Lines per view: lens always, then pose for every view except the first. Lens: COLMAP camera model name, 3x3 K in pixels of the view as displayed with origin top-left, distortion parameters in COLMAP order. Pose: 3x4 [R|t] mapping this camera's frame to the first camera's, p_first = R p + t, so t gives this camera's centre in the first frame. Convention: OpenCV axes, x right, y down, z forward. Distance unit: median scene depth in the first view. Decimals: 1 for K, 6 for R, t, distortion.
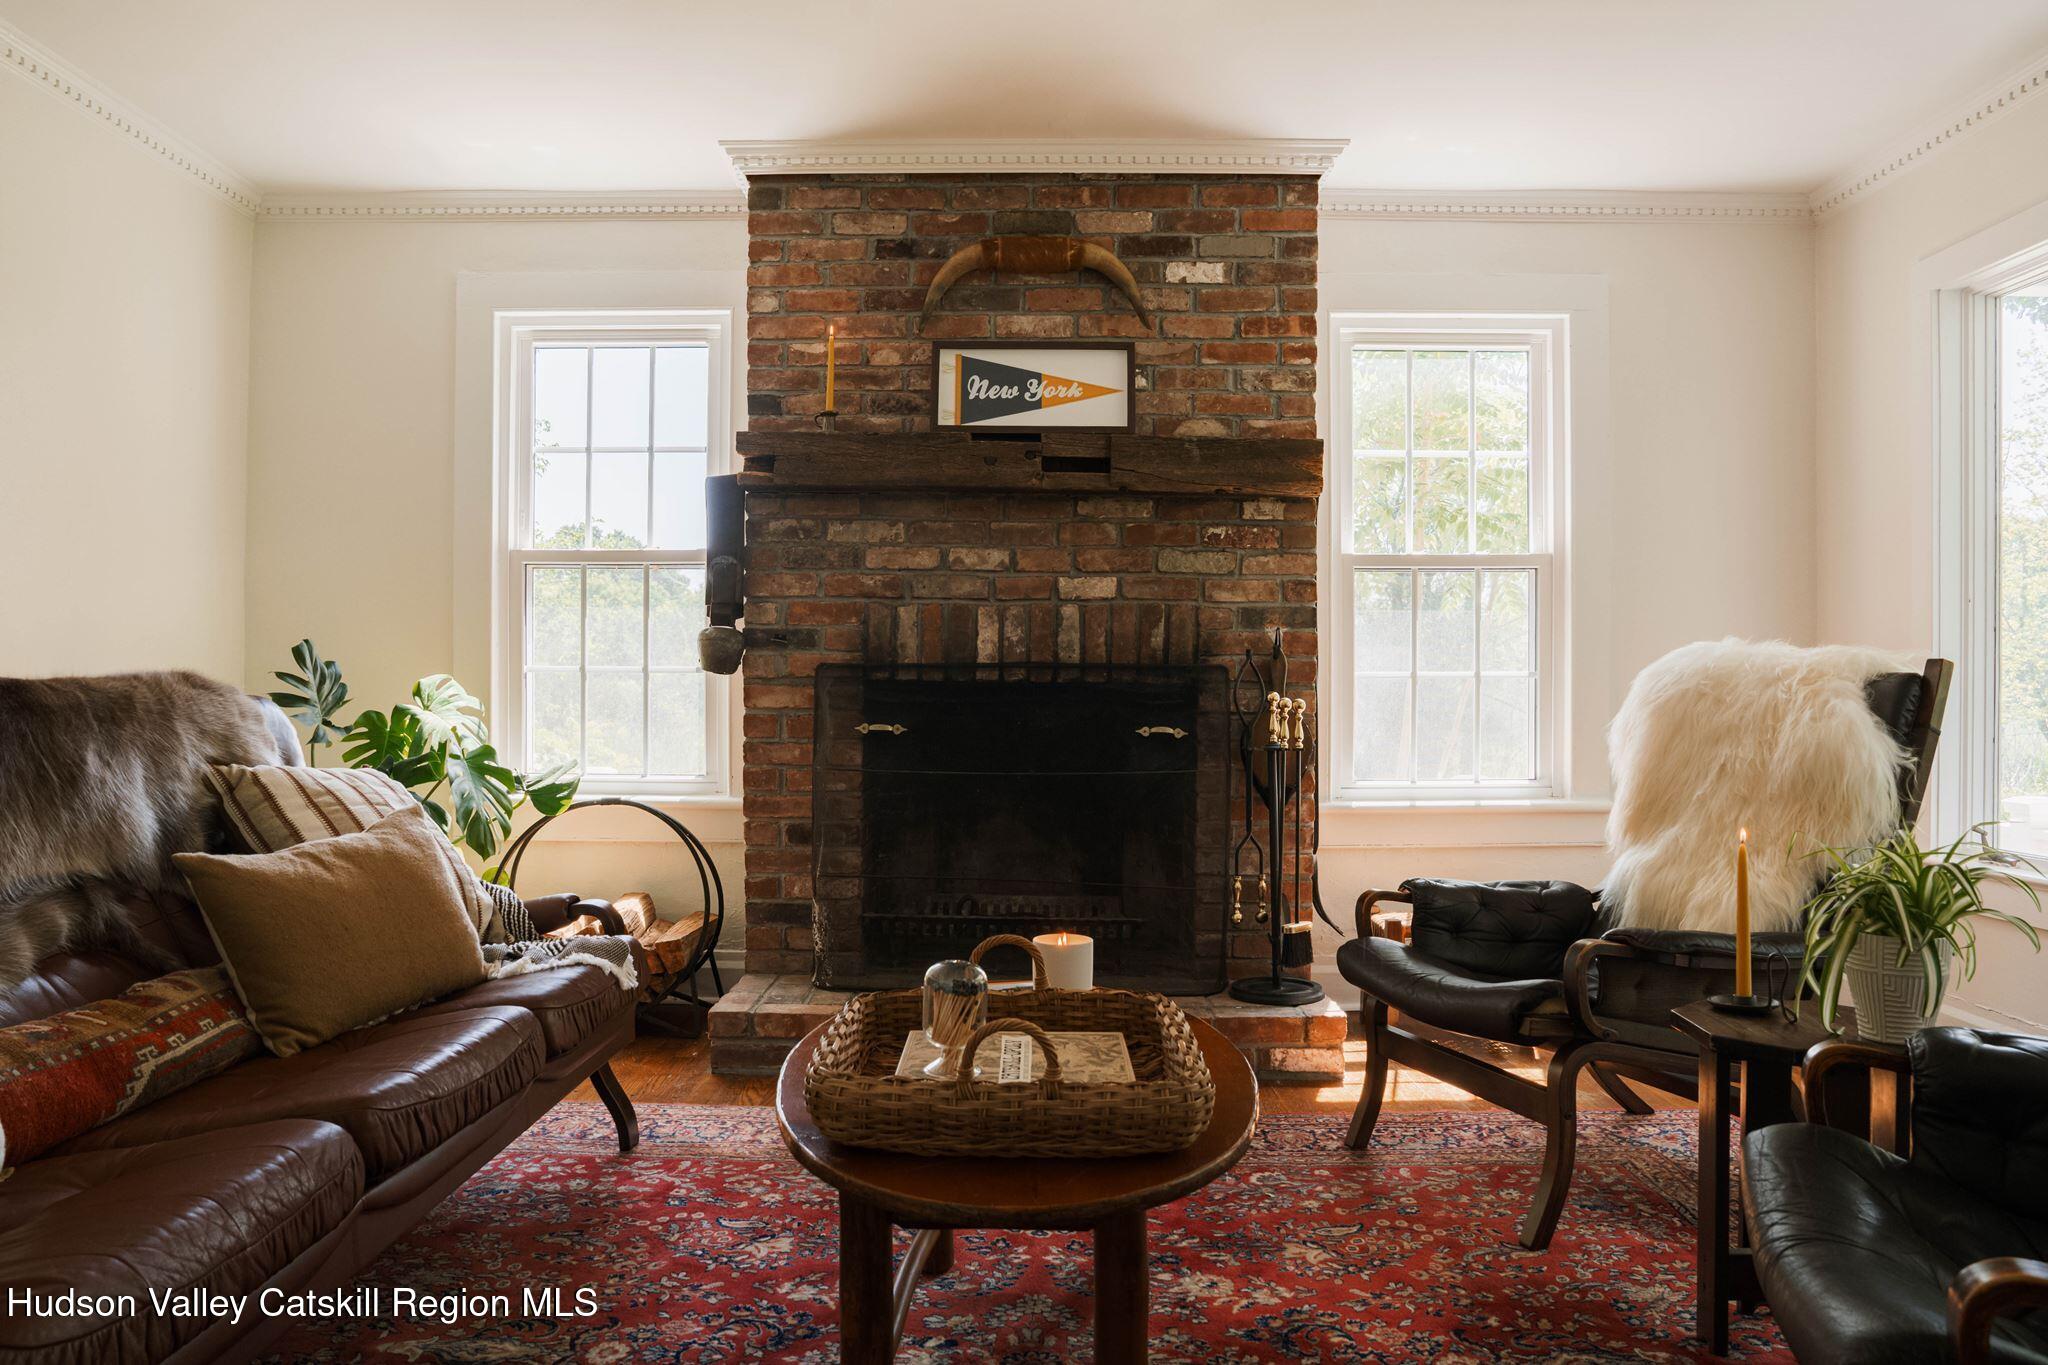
lens RADIAL K [[1450.4, 0, 1024.0], [0, 1450.4, 682.5], [0, 0, 1]] dist [-0.103900, 0.083436]
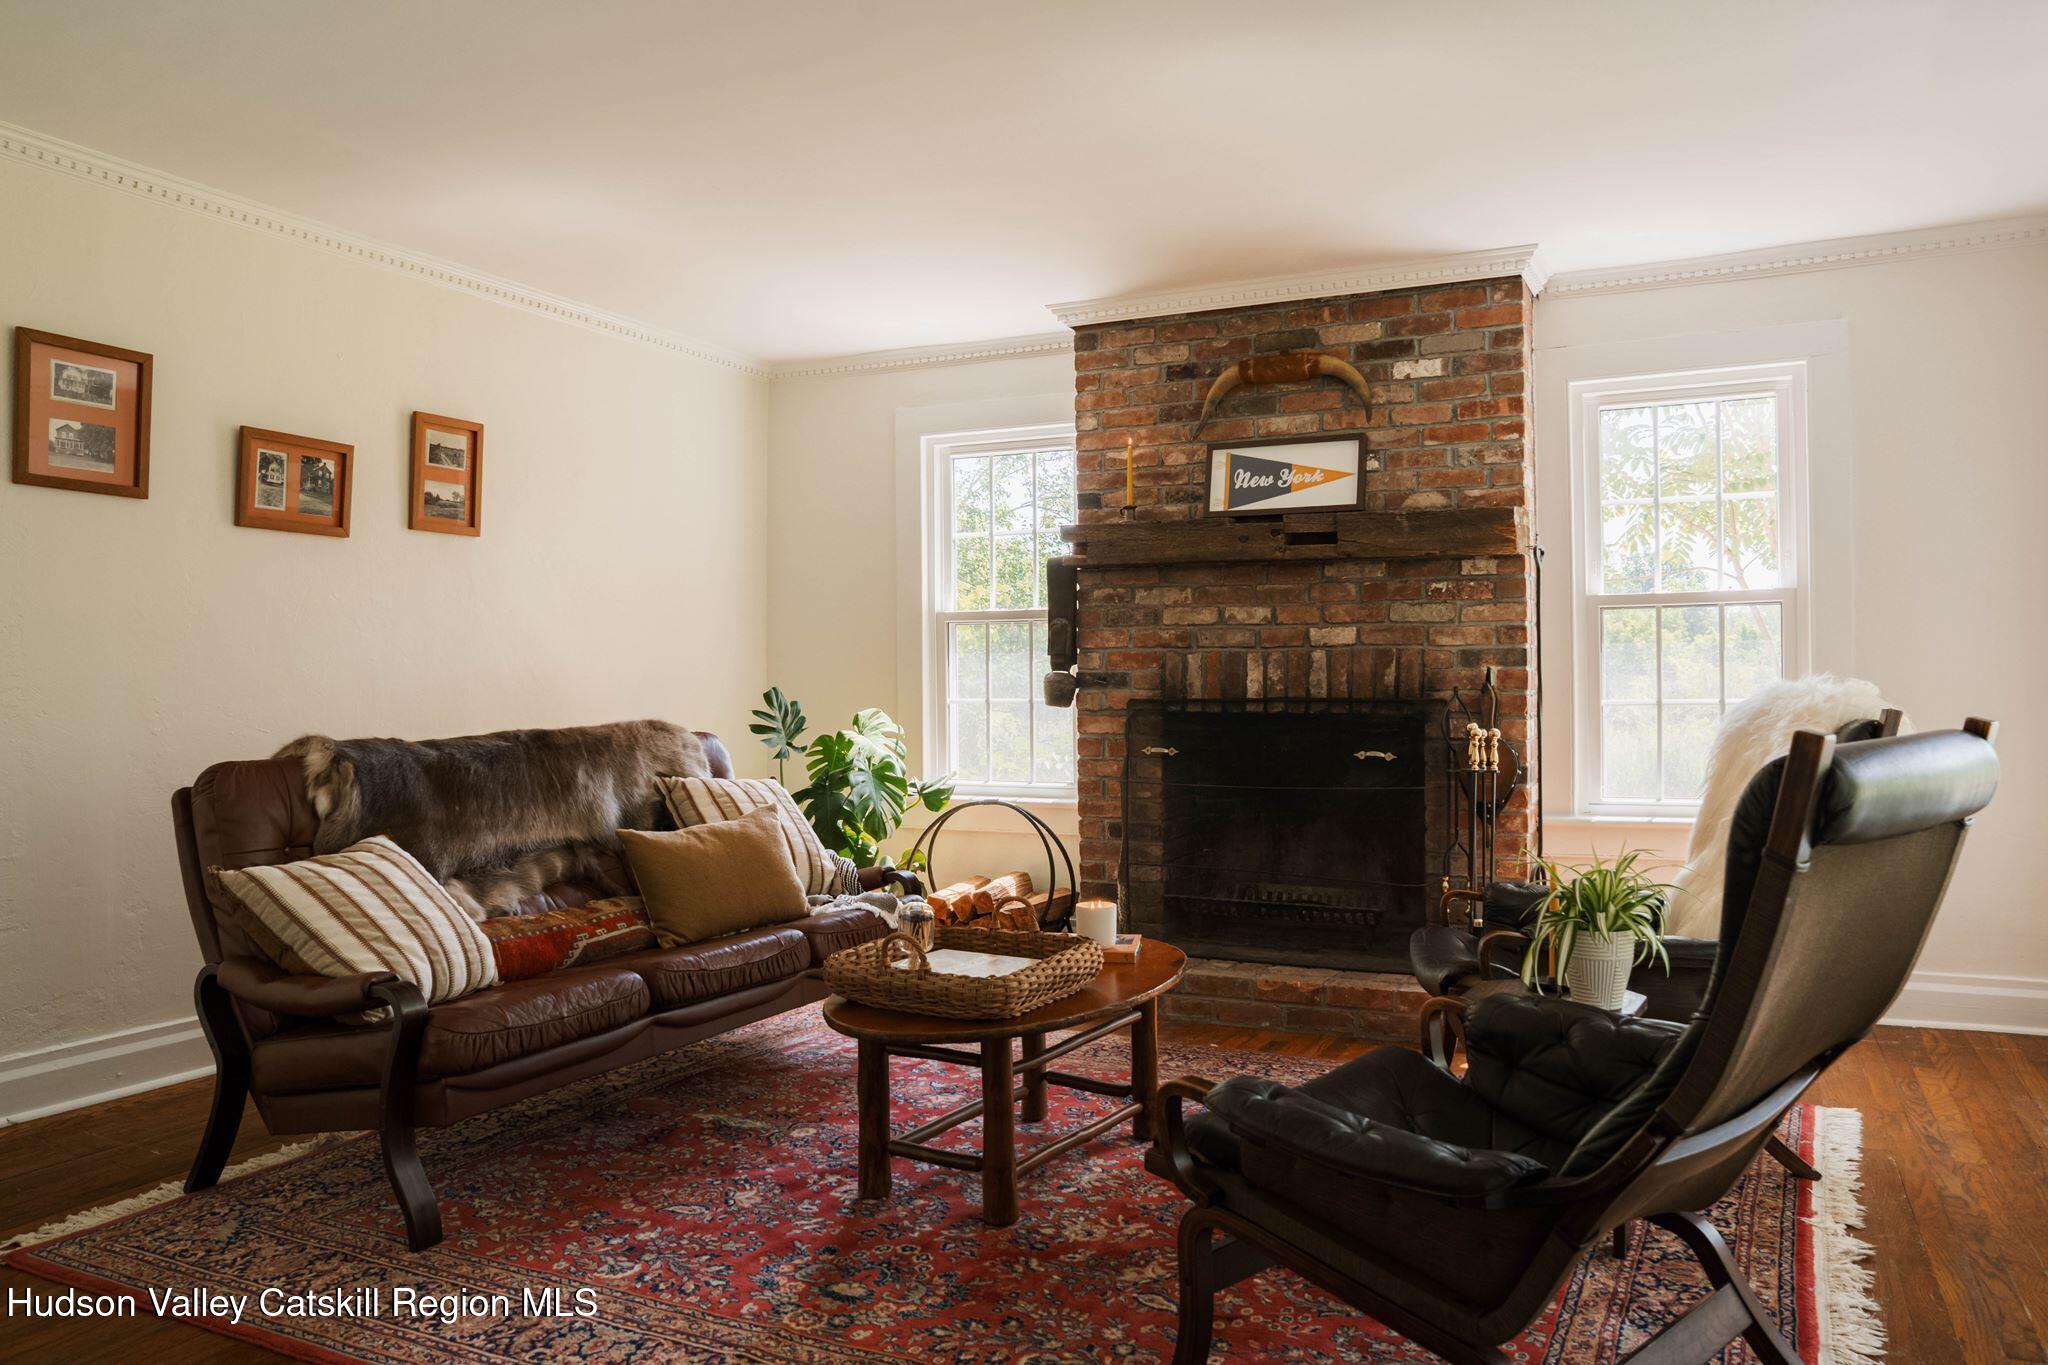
lens RADIAL K [[1423.4, 0, 1024.0], [0, 1423.4, 682.5], [0, 0, 1]] dist [-0.085001, 0.001245]
pose [[0.904981, -0.010961, -0.425311, 0.317237], [0.011626, 0.999932, -0.001031, -0.028085], [0.425293, -0.004012, 0.905047, -0.195020]]
